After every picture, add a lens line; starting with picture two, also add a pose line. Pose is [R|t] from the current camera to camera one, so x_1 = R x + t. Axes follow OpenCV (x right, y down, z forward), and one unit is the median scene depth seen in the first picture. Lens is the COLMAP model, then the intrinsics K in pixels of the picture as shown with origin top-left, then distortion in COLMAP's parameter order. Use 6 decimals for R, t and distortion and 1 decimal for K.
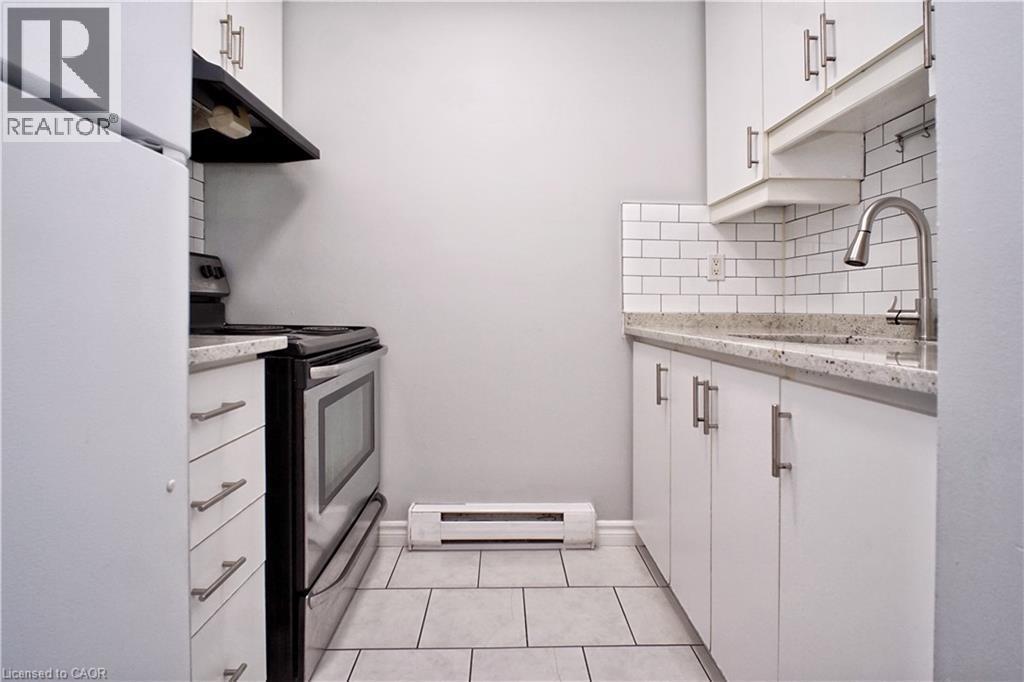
lens RADIAL K [[490.2, 0, 499.4], [0, 490.2, 307.4], [0, 0, 1]] dist [0.013488, -0.002682]
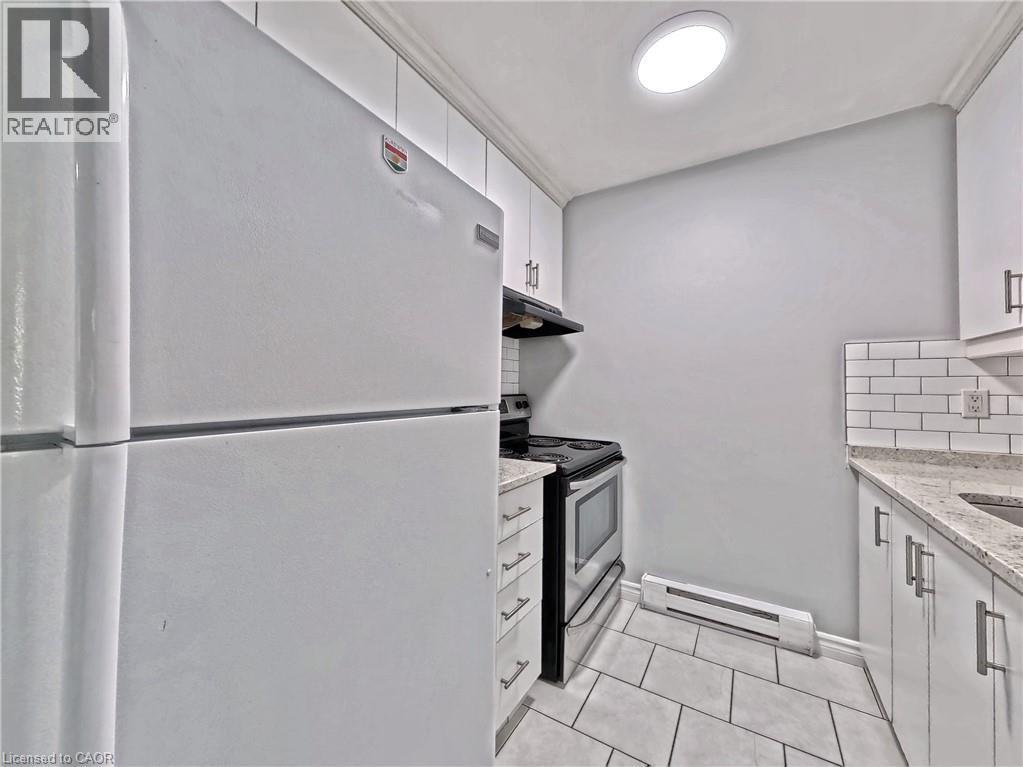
lens RADIAL K [[378.8, 0, 536.6], [0, 378.8, 379.3], [0, 0, 1]] dist [0.010142, 0.000703]
pose [[0.870378, 0.007970, -0.492319, 0.084243], [-0.018097, 0.999711, -0.015810, -0.130321], [0.492051, 0.022670, 0.870271, -0.088623]]
